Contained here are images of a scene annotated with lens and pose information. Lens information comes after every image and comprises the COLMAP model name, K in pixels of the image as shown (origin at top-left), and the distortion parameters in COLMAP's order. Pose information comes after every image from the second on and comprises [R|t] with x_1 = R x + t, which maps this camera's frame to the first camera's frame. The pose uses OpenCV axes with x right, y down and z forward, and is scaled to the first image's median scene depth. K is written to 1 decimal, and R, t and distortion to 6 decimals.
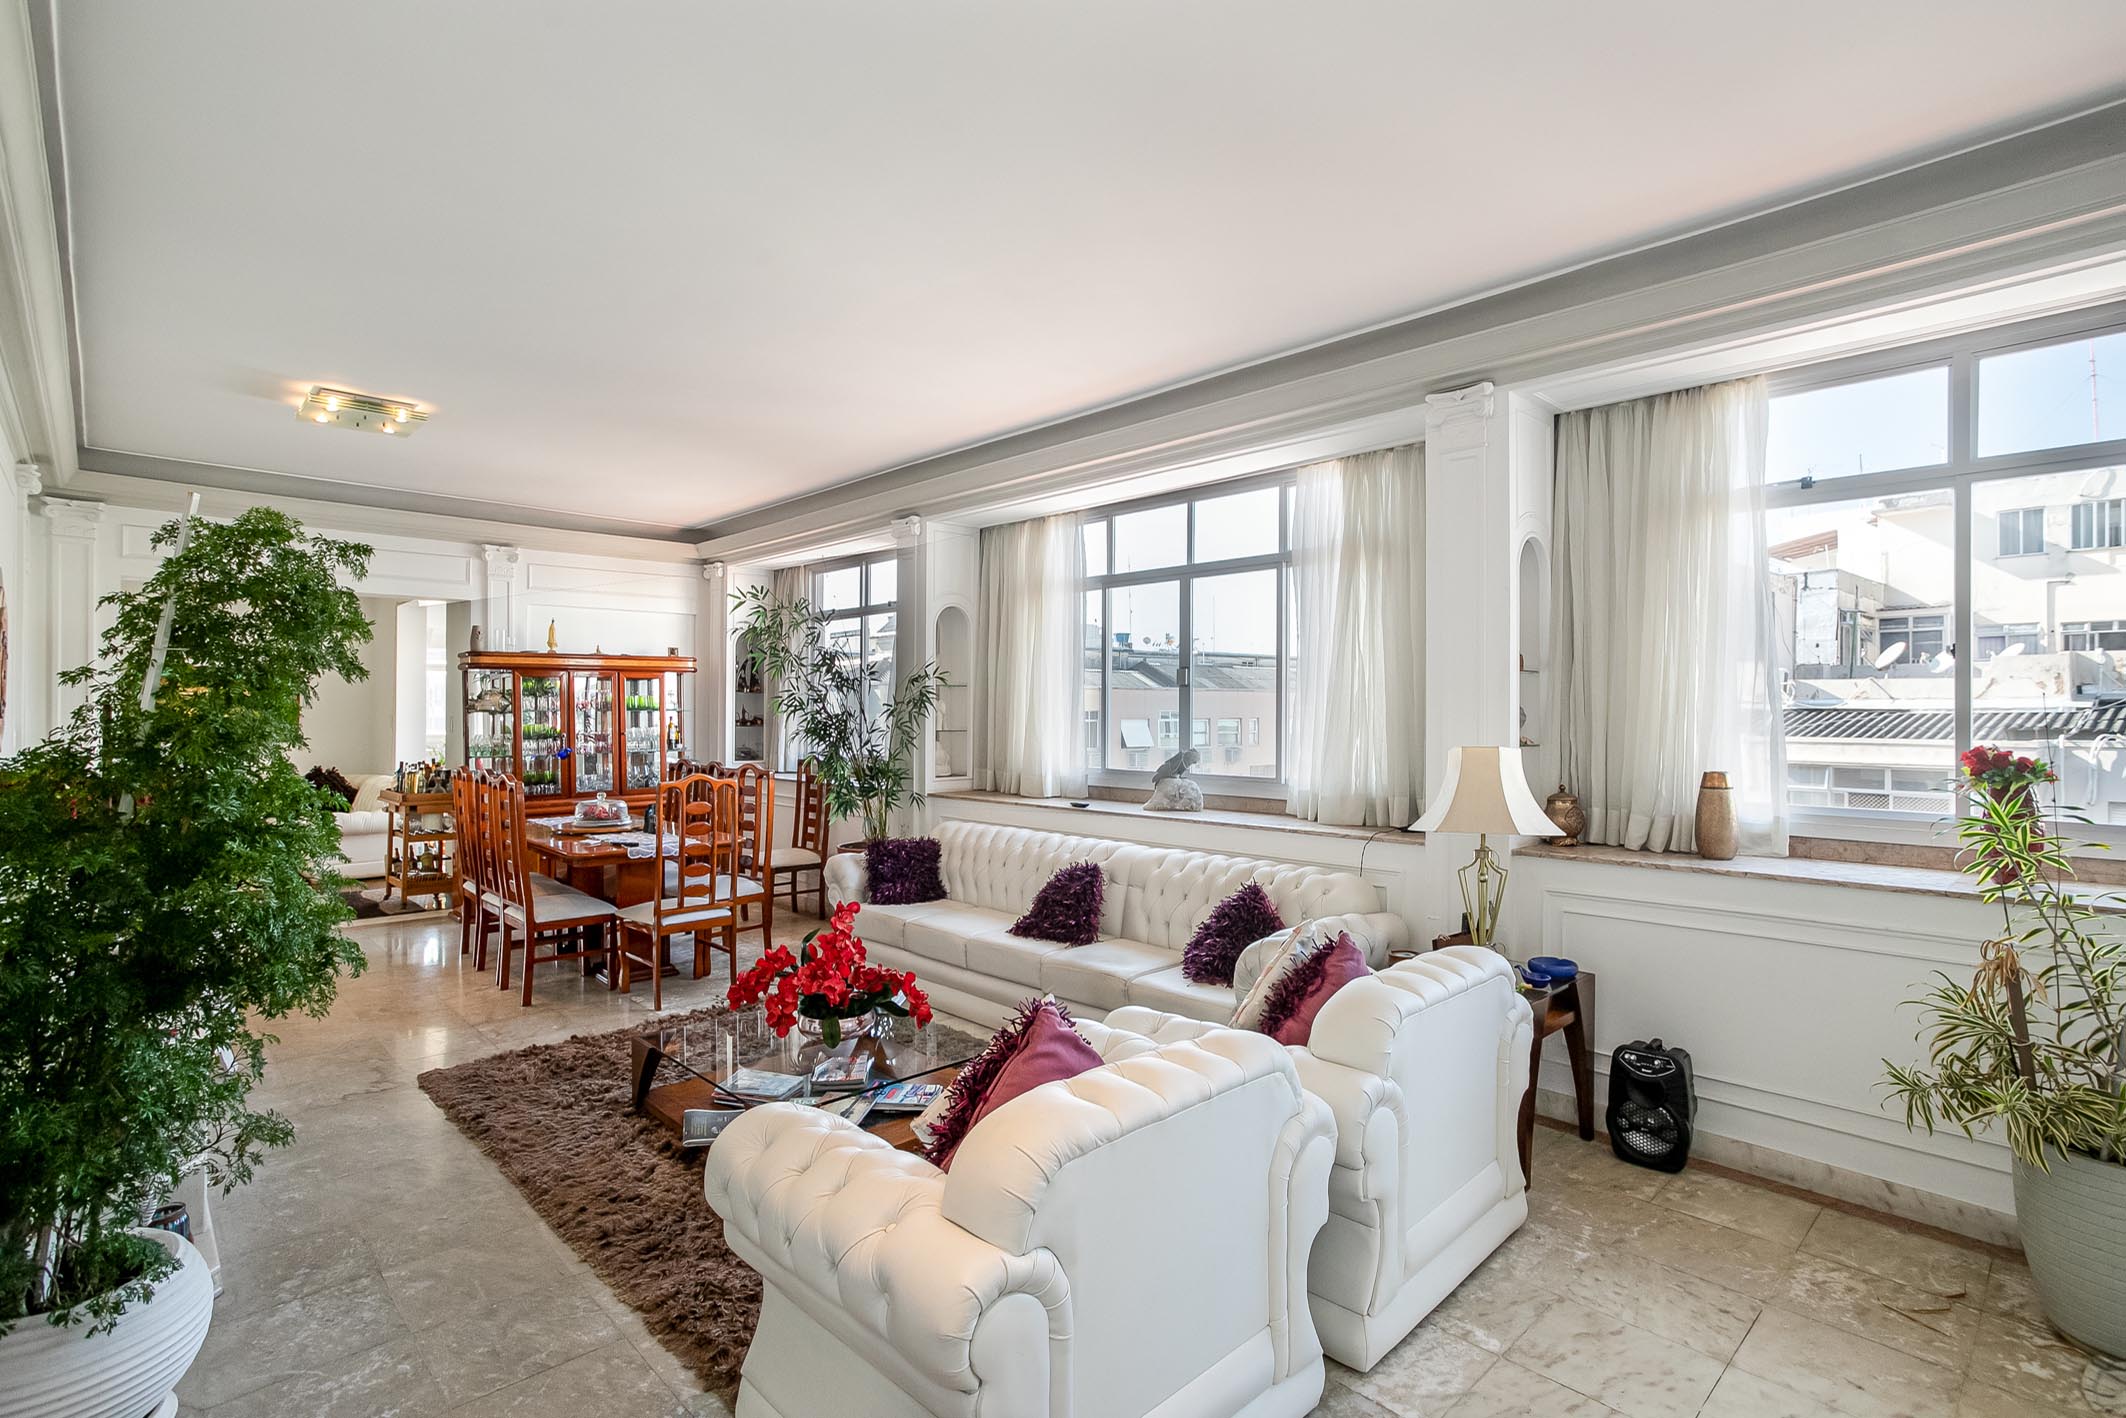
lens RADIAL K [[1025.2, 0, 1063.0], [0, 1025.2, 709.0], [0, 0, 1]] dist [-0.025031, 0.000520]
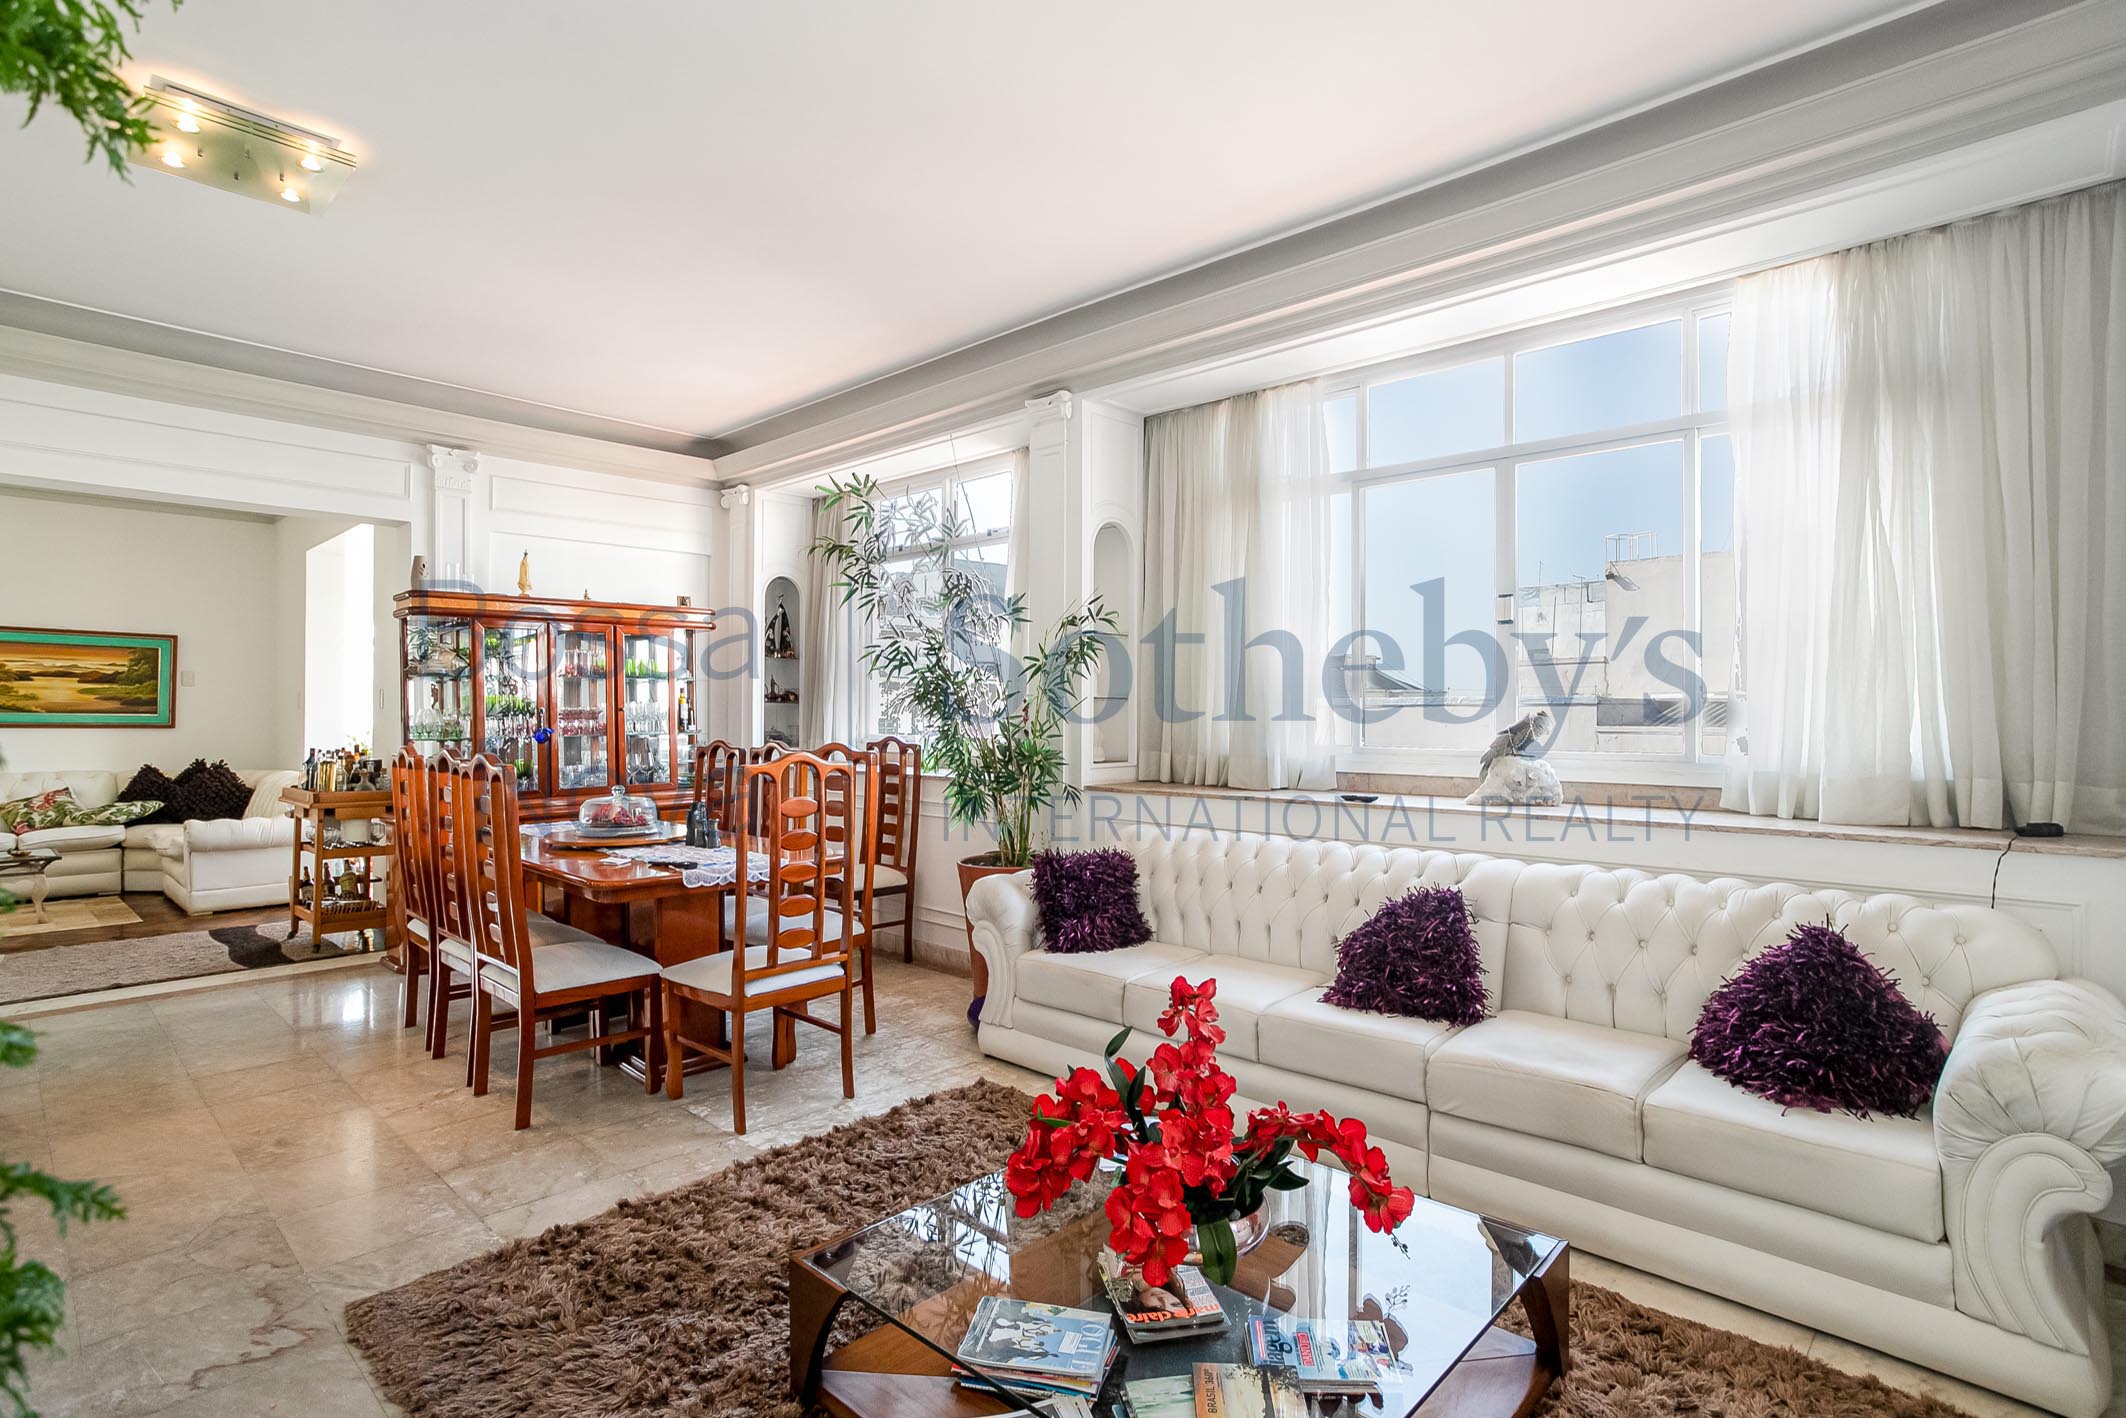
lens RADIAL K [[1060.5, 0, 1063.0], [0, 1060.5, 709.0], [0, 0, 1]] dist [-0.042699, 0.019147]
pose [[0.998916, -0.001411, 0.046531, -0.188010], [0.001434, 0.999999, -0.000461, 0.031397], [-0.046530, 0.000527, 0.998917, 0.287462]]
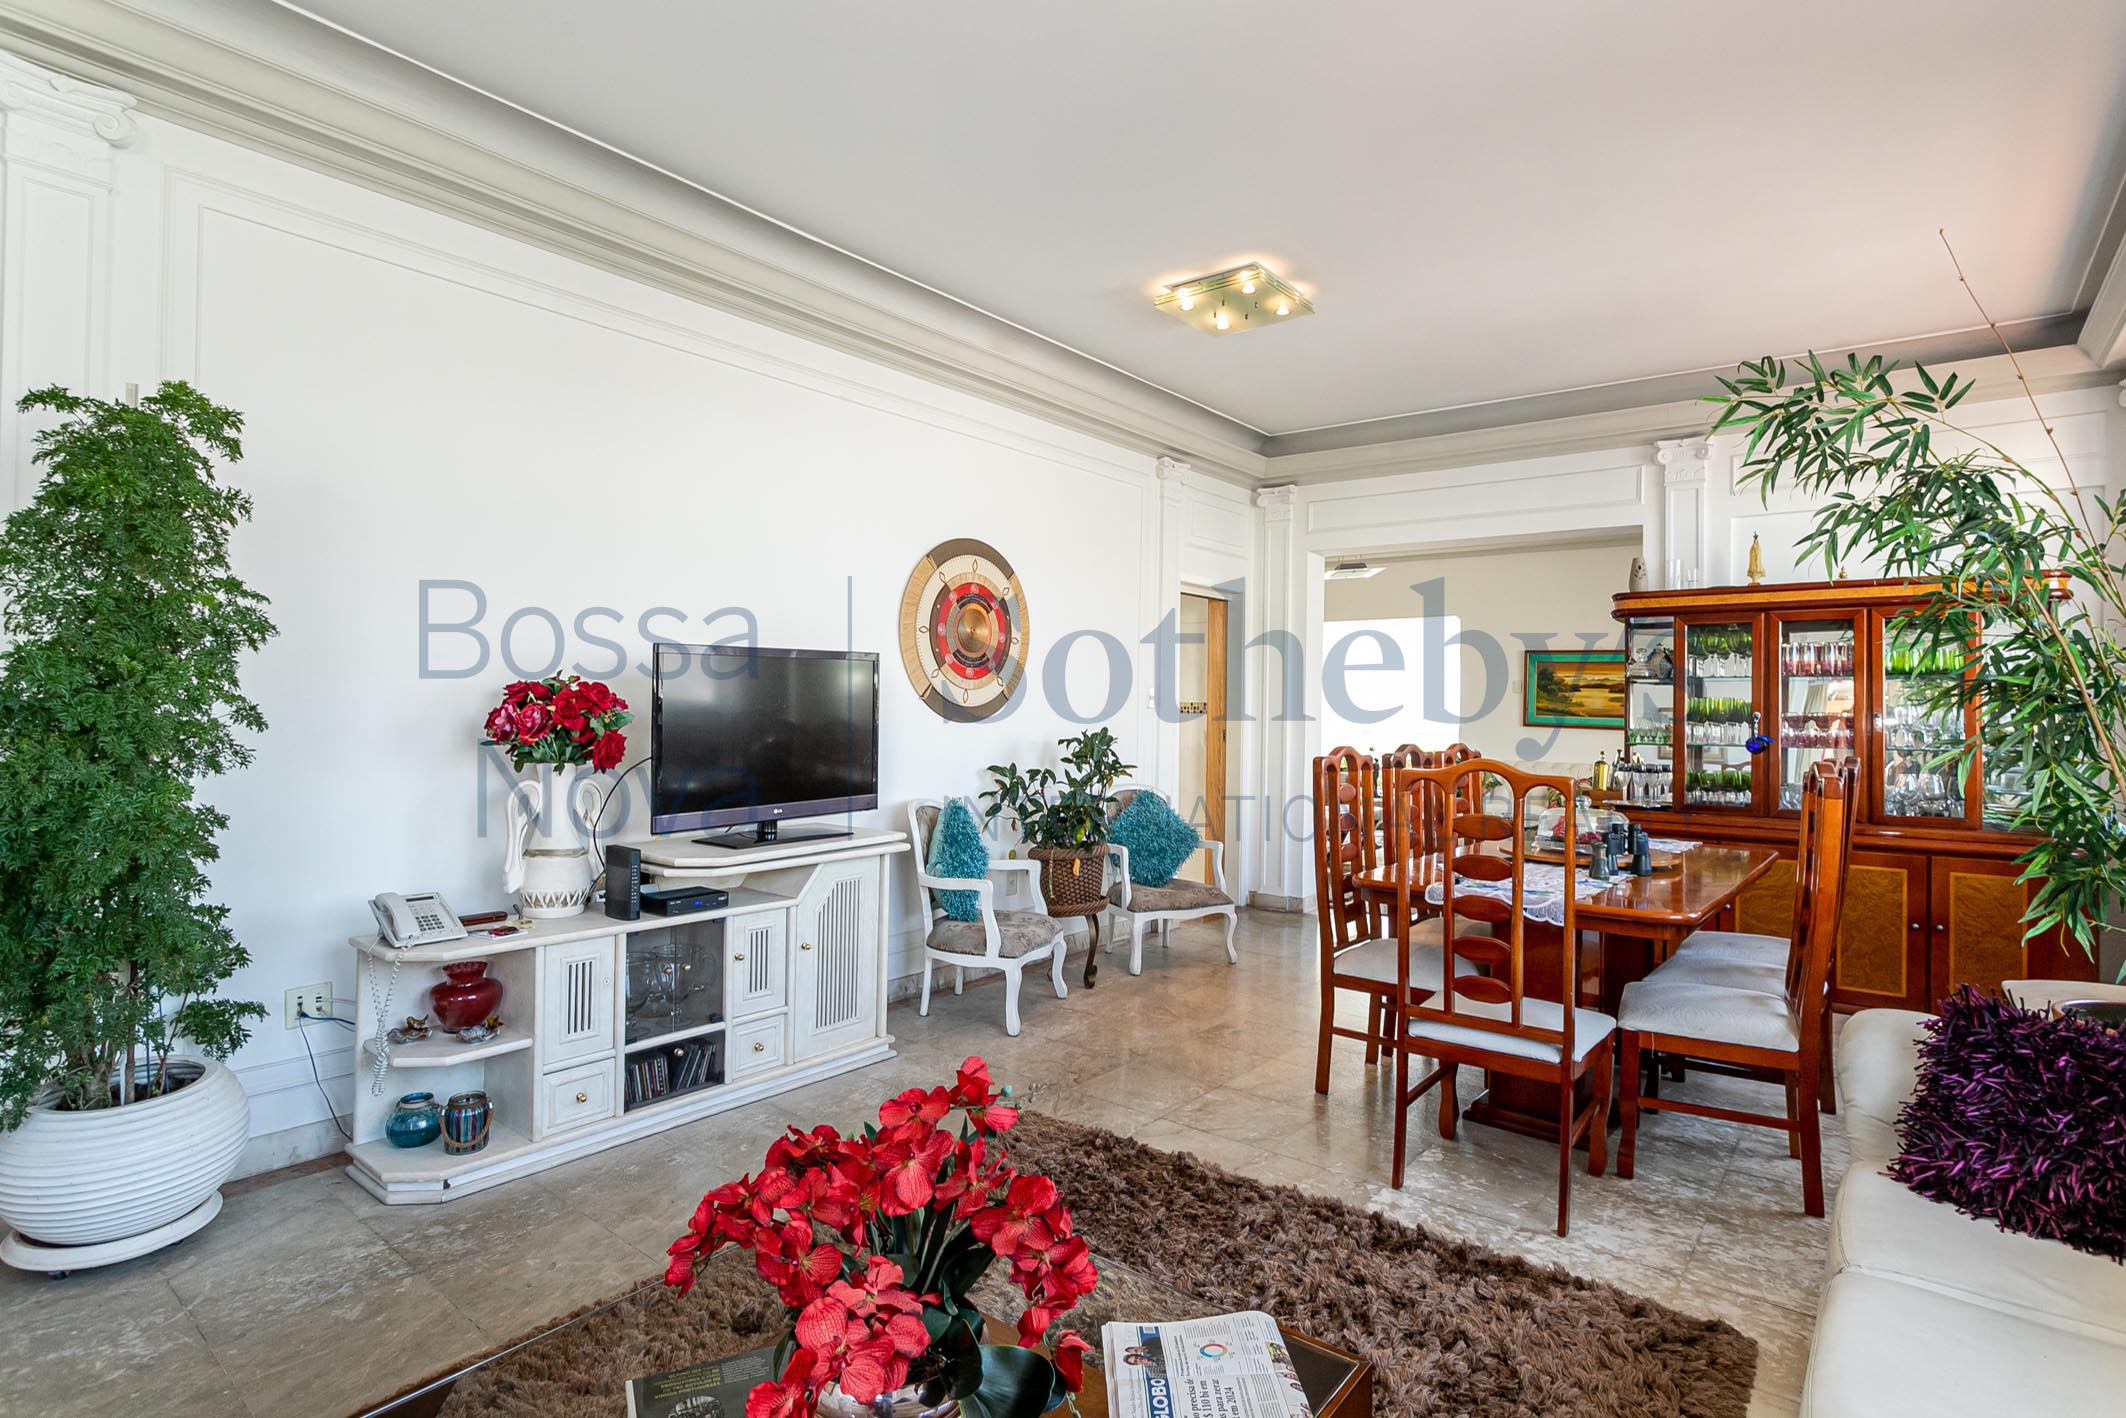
lens RADIAL K [[1042.9, 0, 1063.0], [0, 1042.9, 709.0], [0, 0, 1]] dist [-0.011125, -0.000212]
pose [[0.124492, -0.000137, -0.992221, 0.108332], [-0.012930, 0.999915, -0.001760, 0.034616], [0.992136, 0.013048, 0.124480, 0.608716]]
